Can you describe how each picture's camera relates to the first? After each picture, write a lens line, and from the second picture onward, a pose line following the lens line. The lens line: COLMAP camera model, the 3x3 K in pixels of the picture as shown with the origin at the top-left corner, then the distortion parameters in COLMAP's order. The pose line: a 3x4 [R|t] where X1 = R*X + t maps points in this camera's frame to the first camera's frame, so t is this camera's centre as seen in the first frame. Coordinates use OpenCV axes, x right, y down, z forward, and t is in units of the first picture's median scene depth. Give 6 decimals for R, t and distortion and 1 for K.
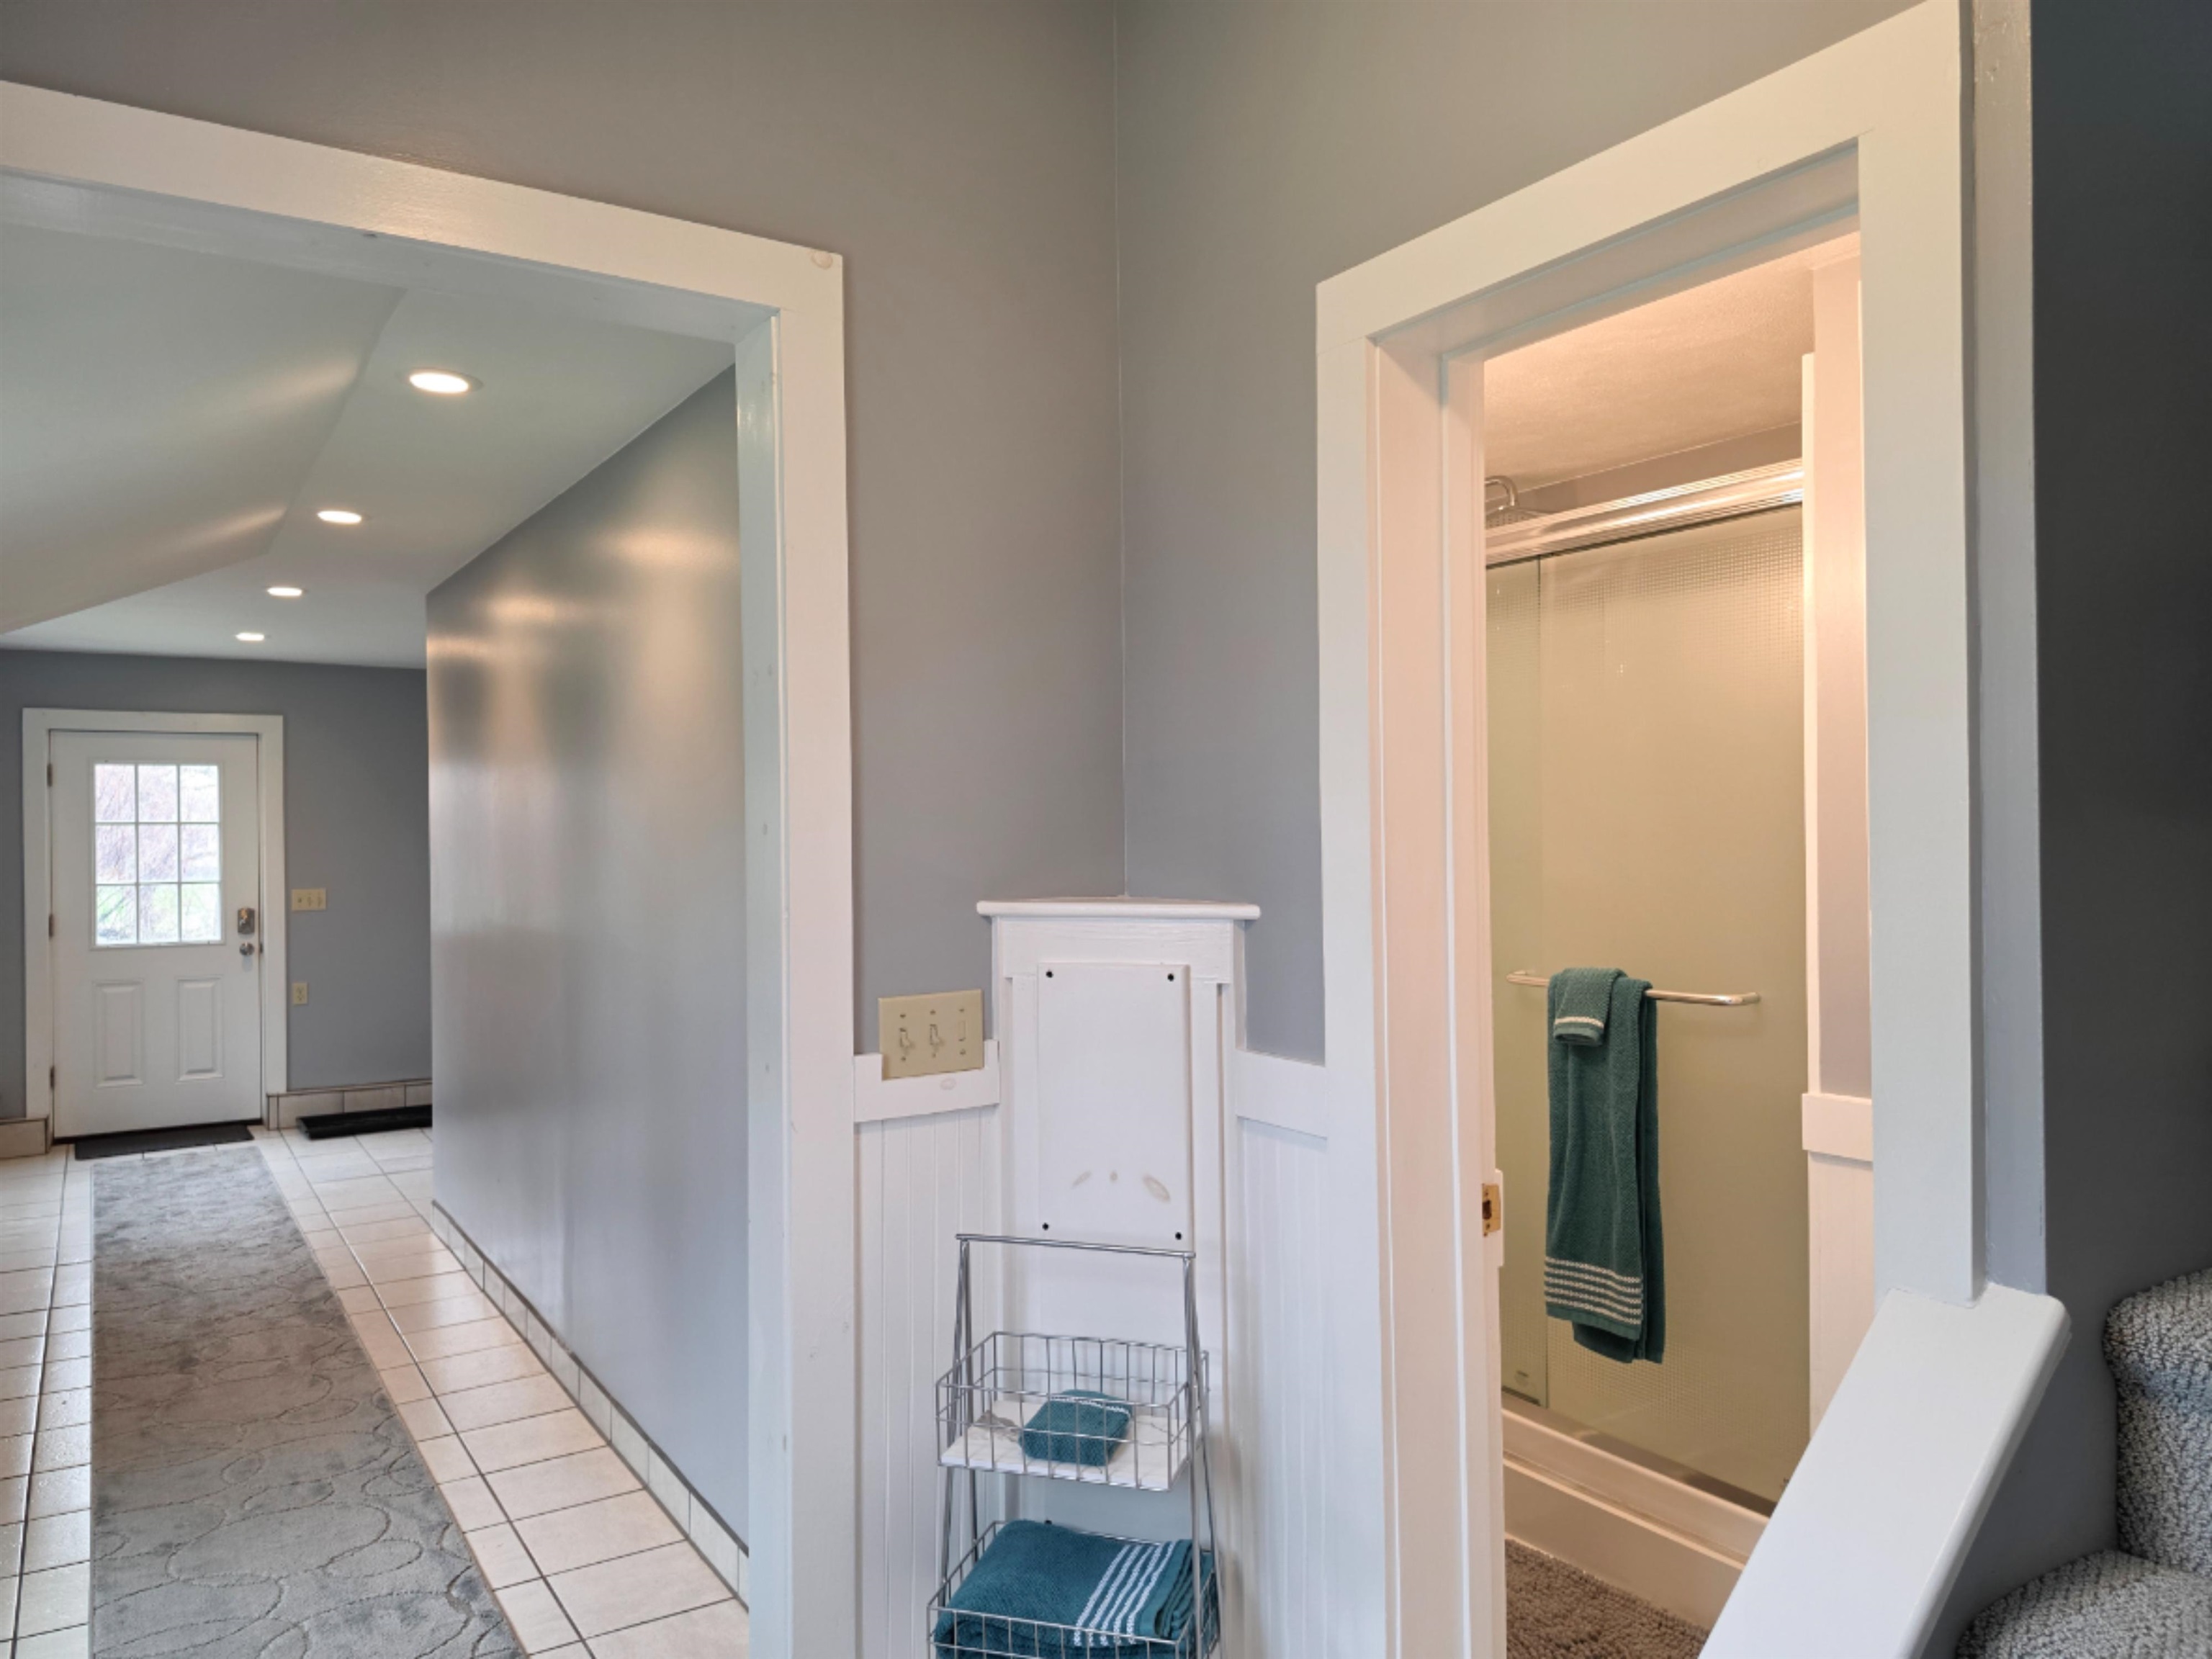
lens RADIAL K [[1539.2, 0, 1106.0], [0, 1539.2, 829.5], [0, 0, 1]] dist [-0.004576, -0.001410]
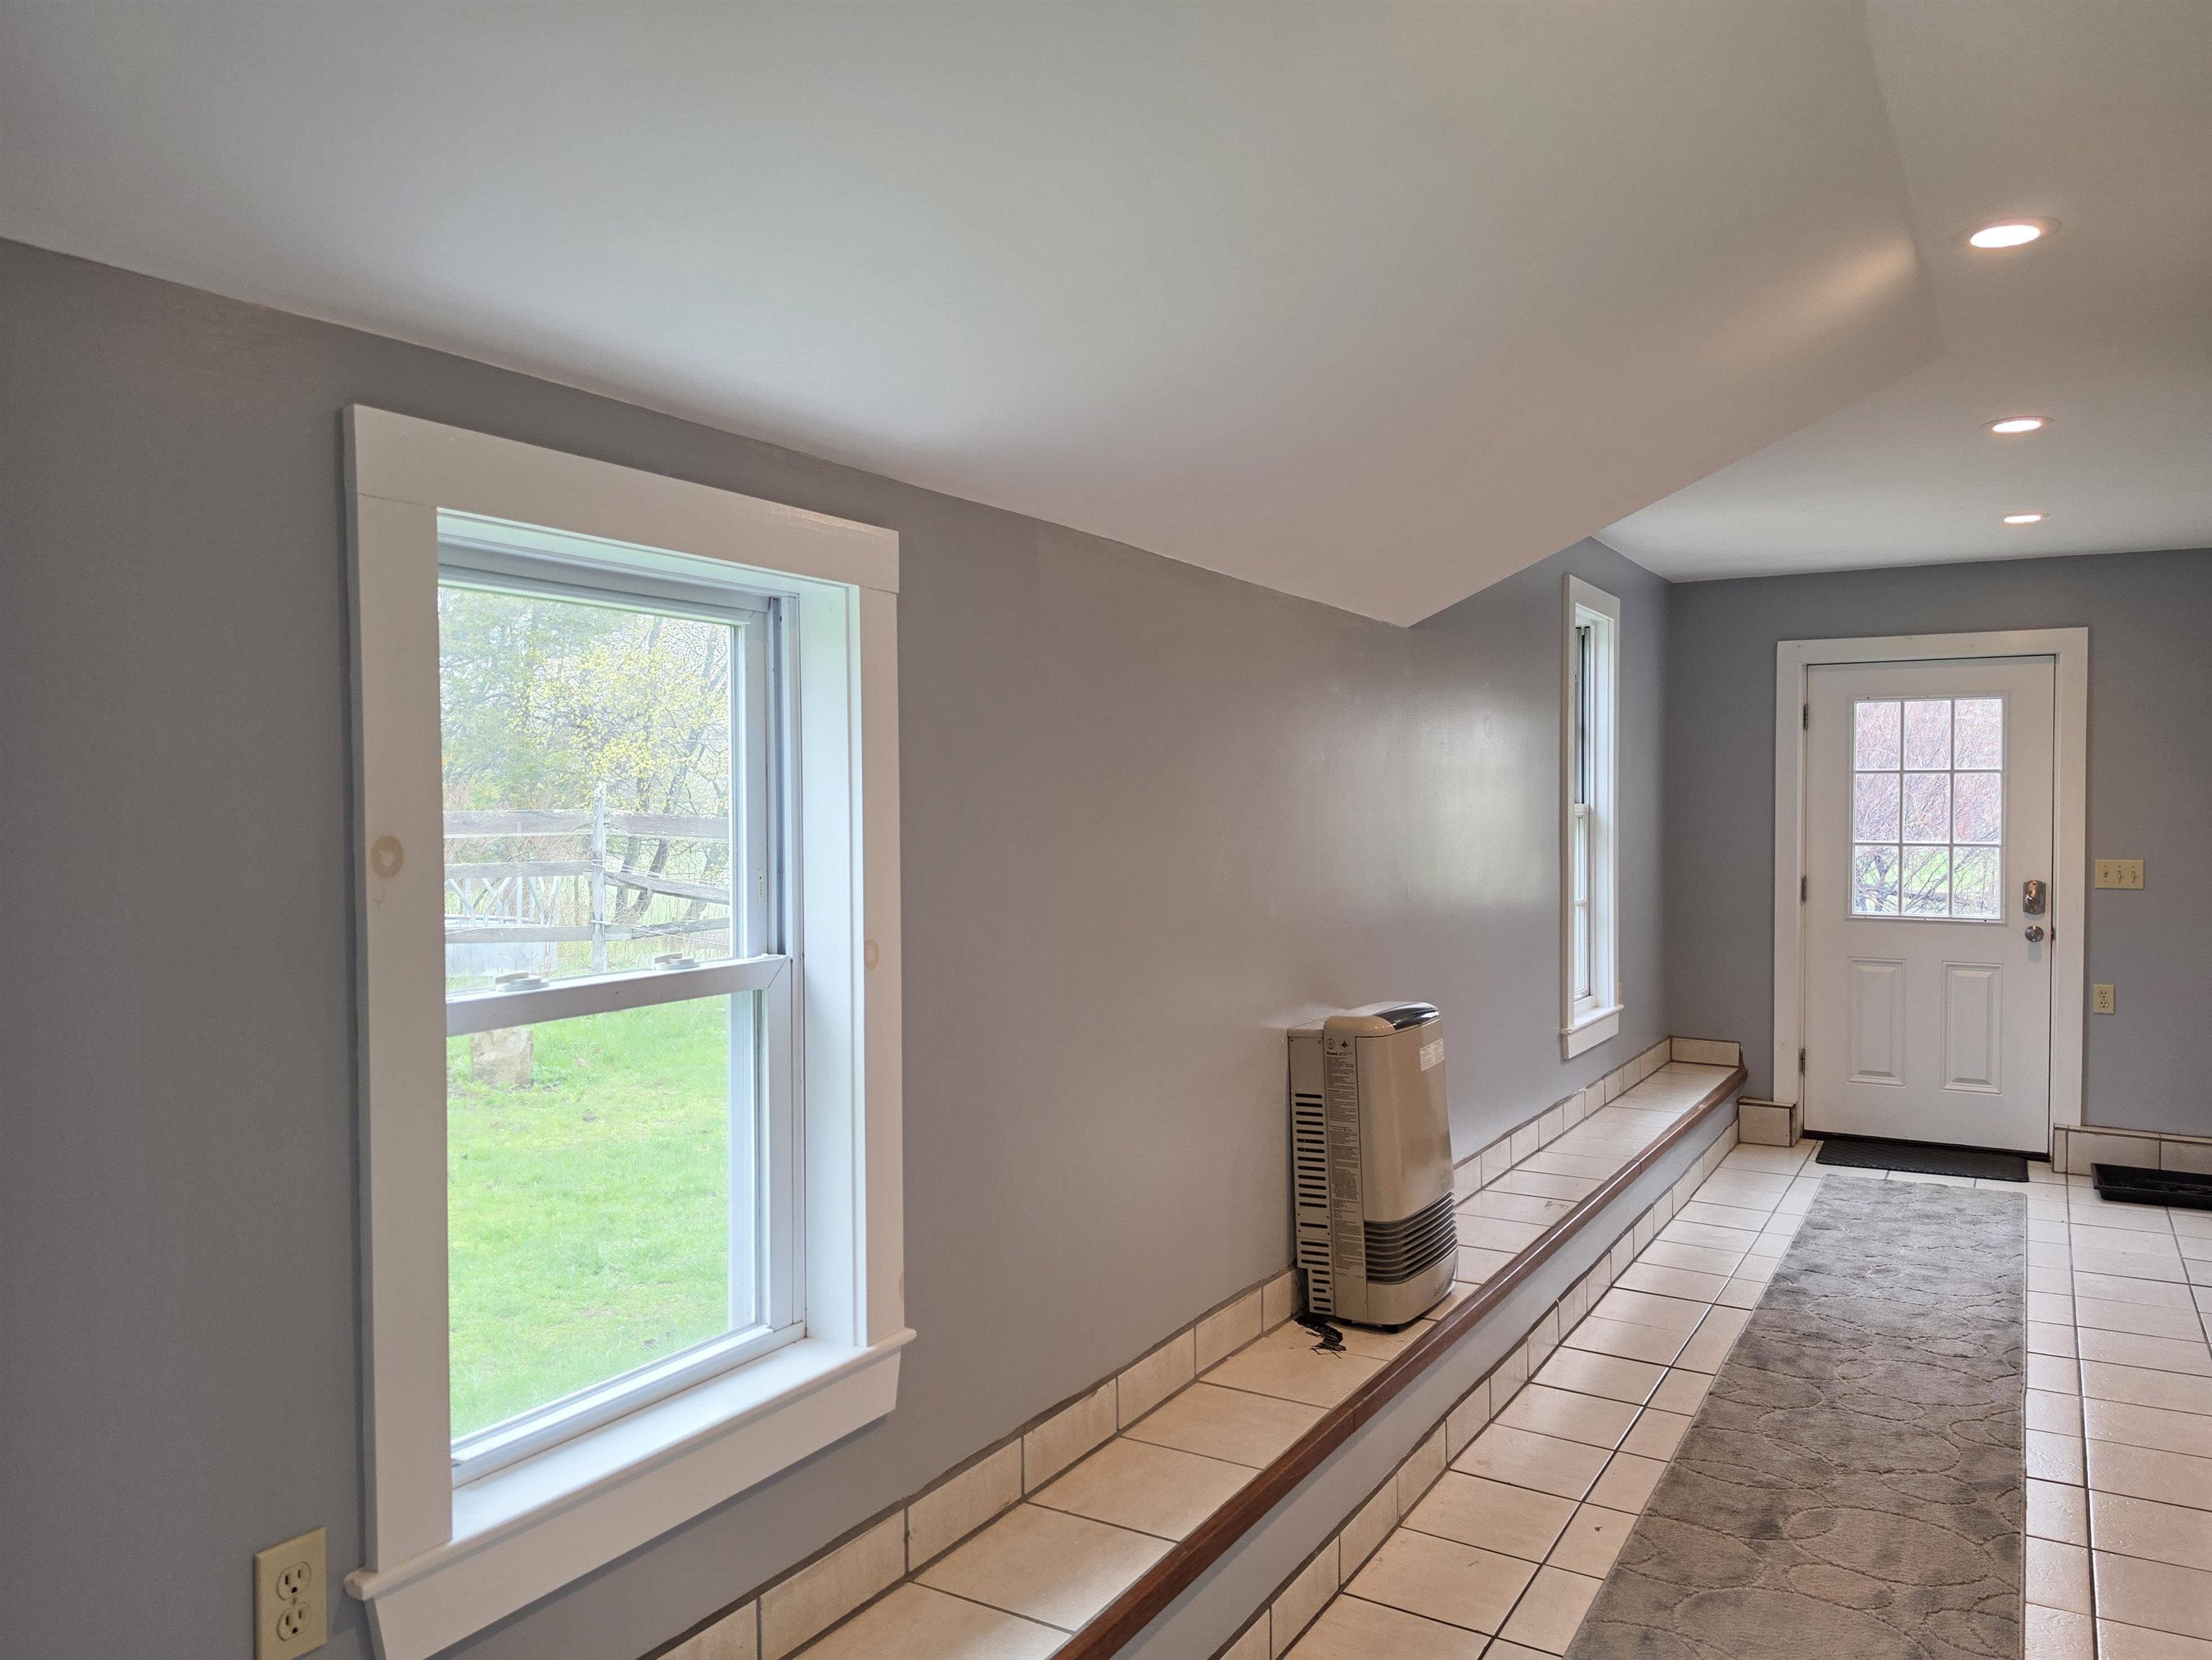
lens RADIAL K [[1563.4, 0, 1106.0], [0, 1563.4, 830.0], [0, 0, 1]] dist [0.034445, -0.050708]
pose [[0.439059, 0.026122, -0.898079, -0.057481], [-0.005078, 0.999633, 0.026593, 0.007518], [0.898444, -0.007115, 0.439031, 0.248372]]
